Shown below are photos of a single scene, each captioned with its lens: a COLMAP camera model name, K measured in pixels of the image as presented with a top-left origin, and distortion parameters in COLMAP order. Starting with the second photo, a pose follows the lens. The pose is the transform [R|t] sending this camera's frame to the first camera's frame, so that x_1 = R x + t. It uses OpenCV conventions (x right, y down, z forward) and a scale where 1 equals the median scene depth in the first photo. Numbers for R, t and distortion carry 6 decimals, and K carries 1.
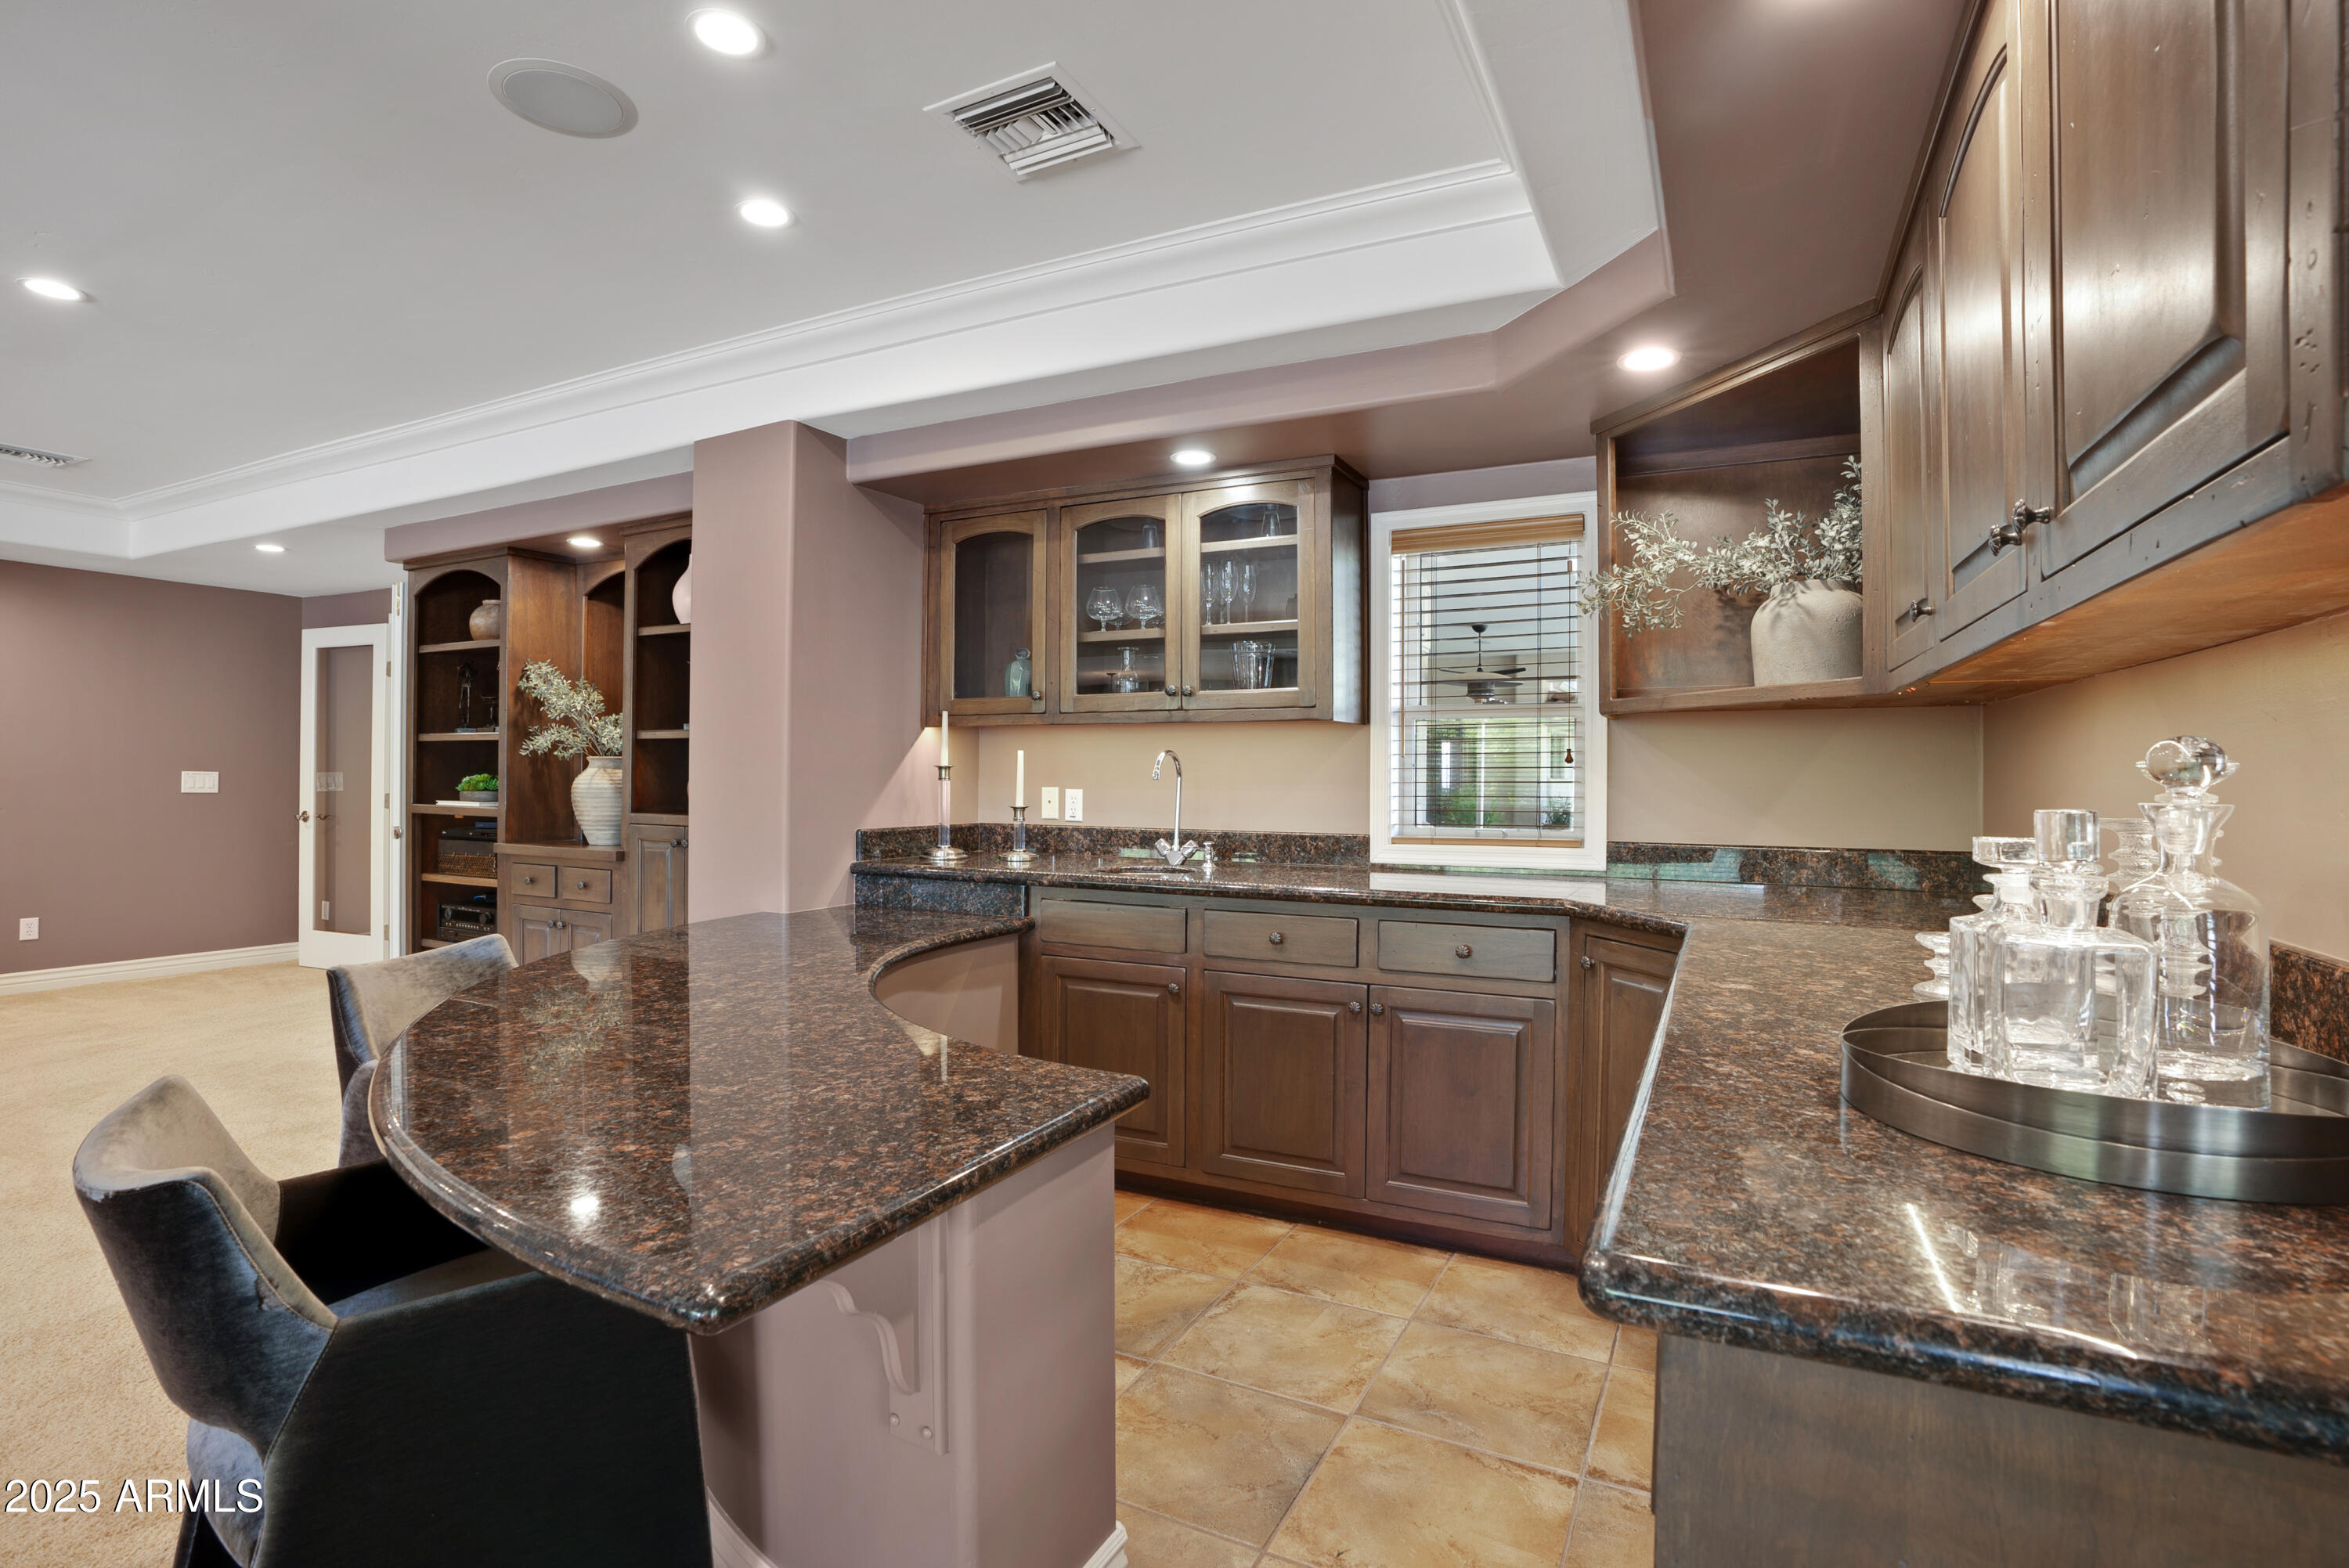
lens RADIAL K [[1100.3, 0, 1174.5], [0, 1100.3, 784.0], [0, 0, 1]] dist [-0.040898, 0.000327]
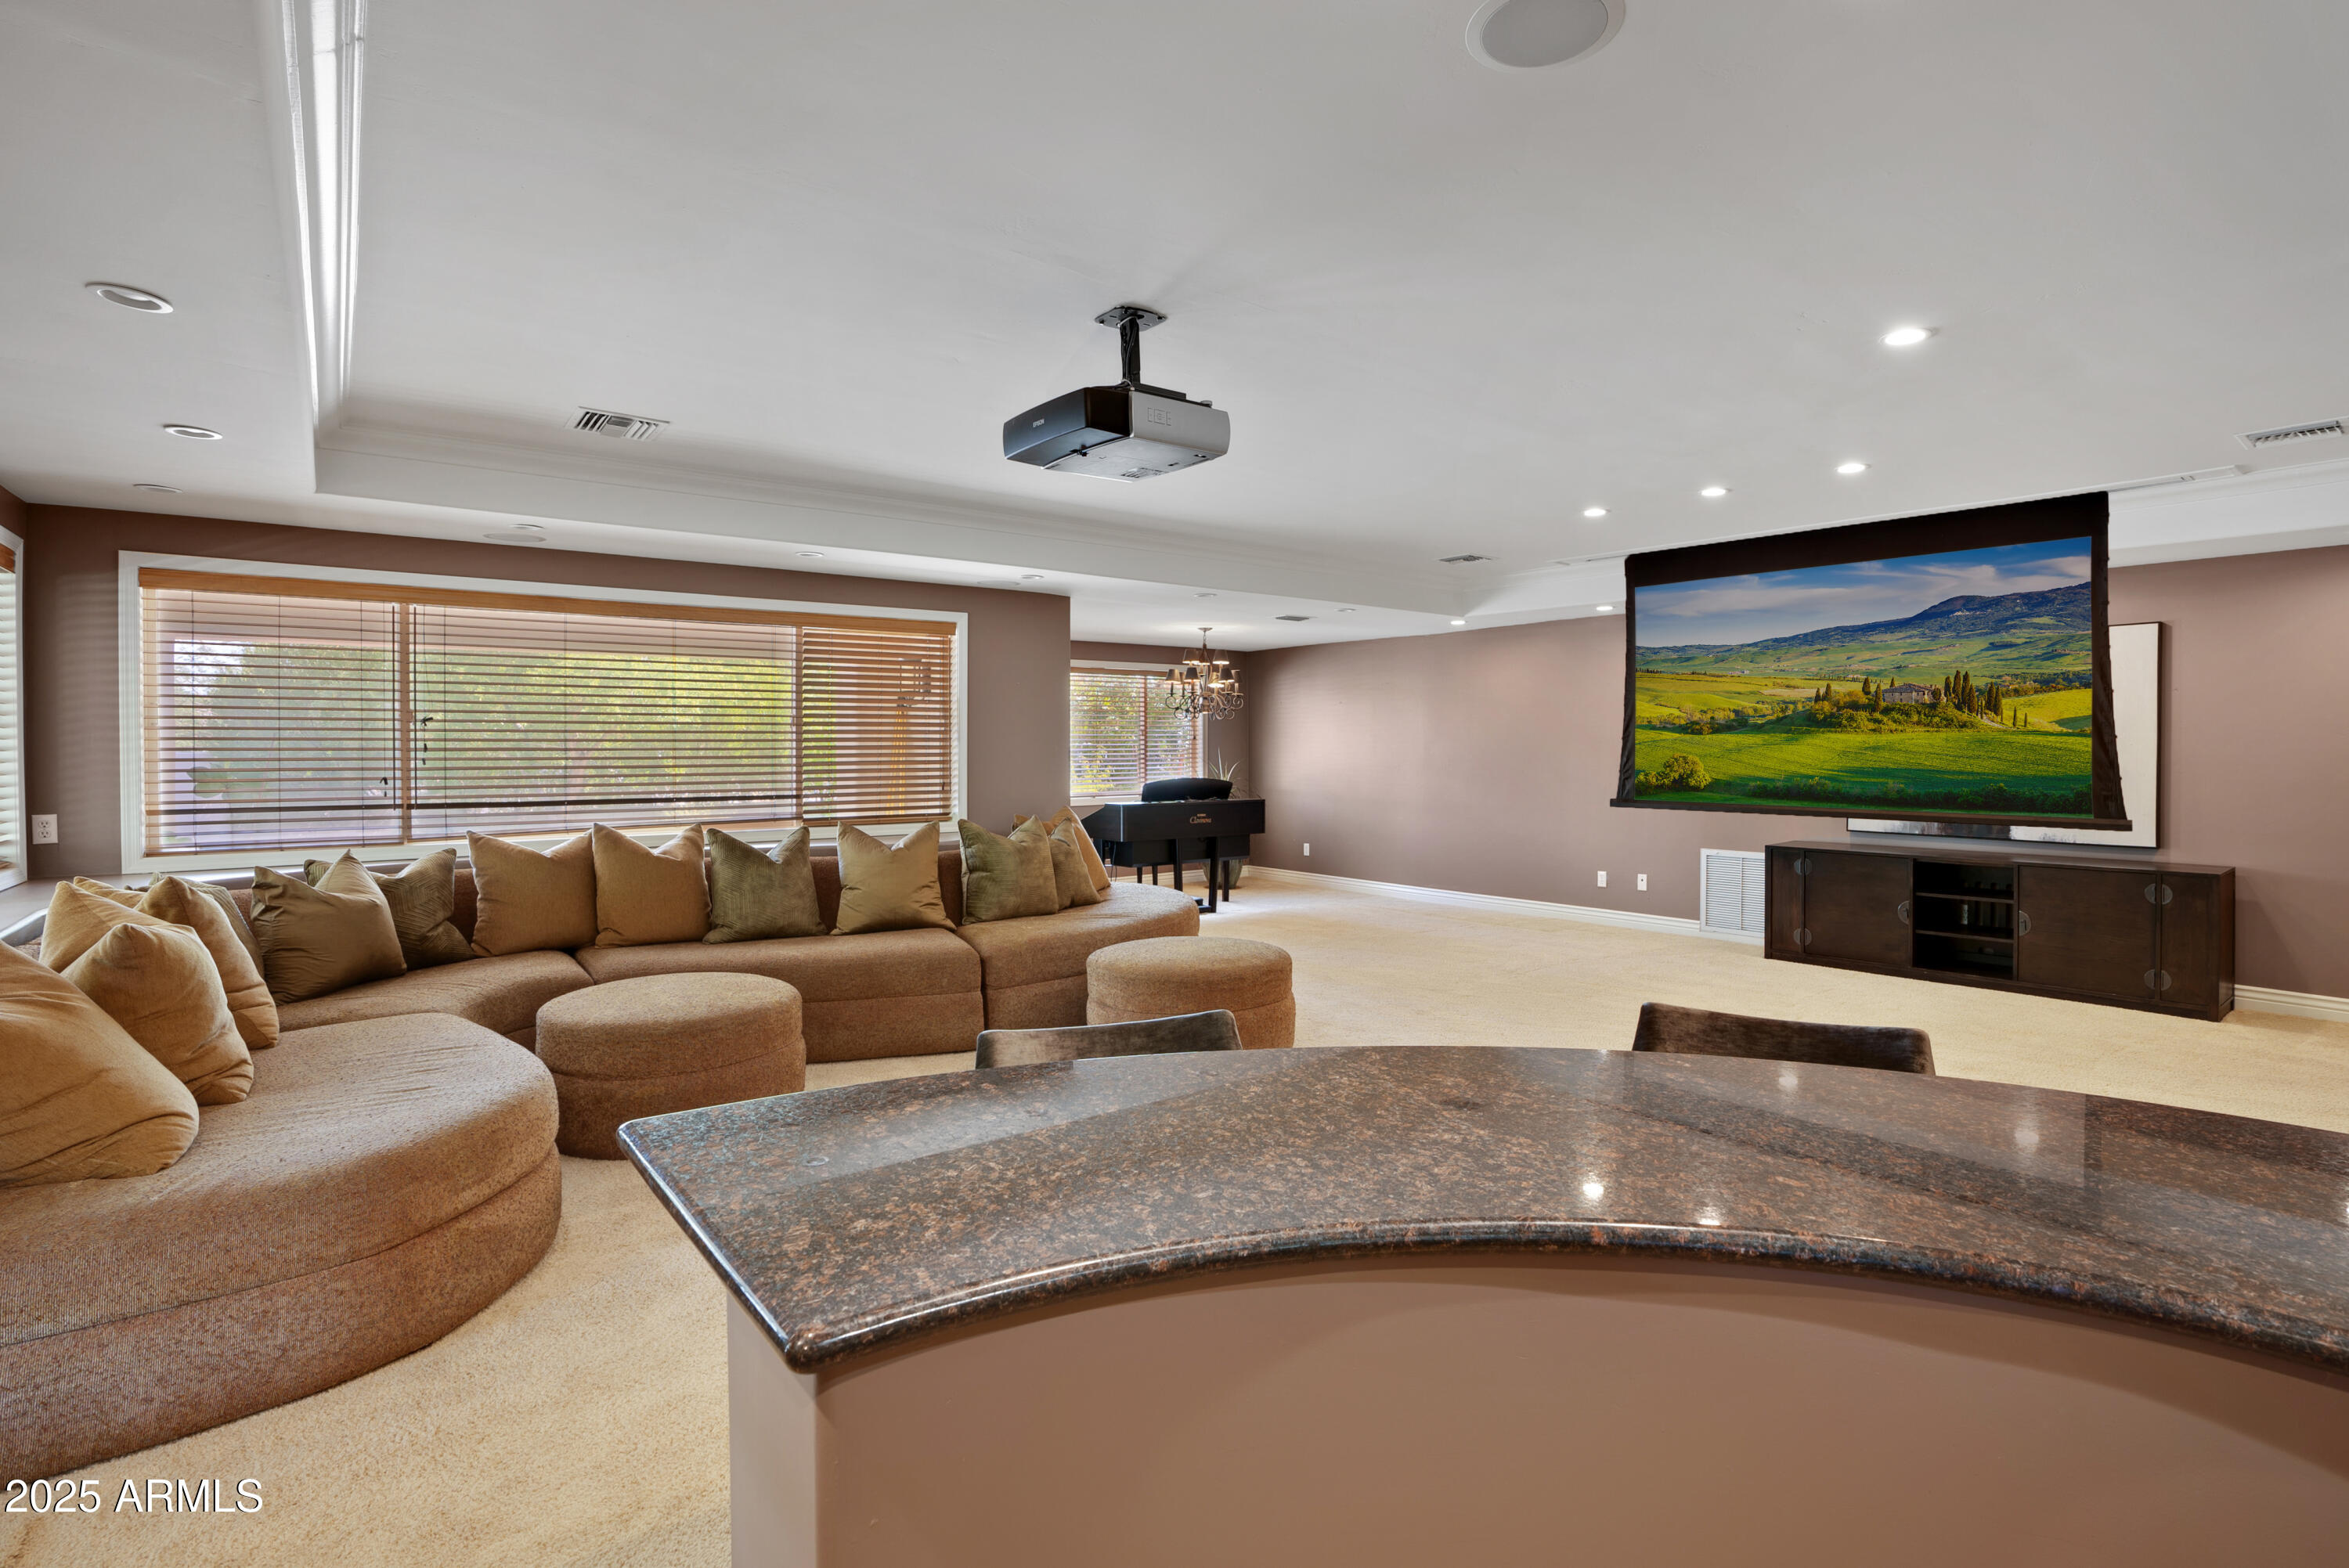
lens RADIAL K [[1100.3, 0, 1174.5], [0, 1100.3, 784.0], [0, 0, 1]] dist [-0.040898, 0.000327]
pose [[-0.445250, 0.019943, -0.895184, 0.486641], [-0.000784, 0.999743, 0.022662, -0.088018], [0.895406, 0.010793, -0.445120, 1.615315]]
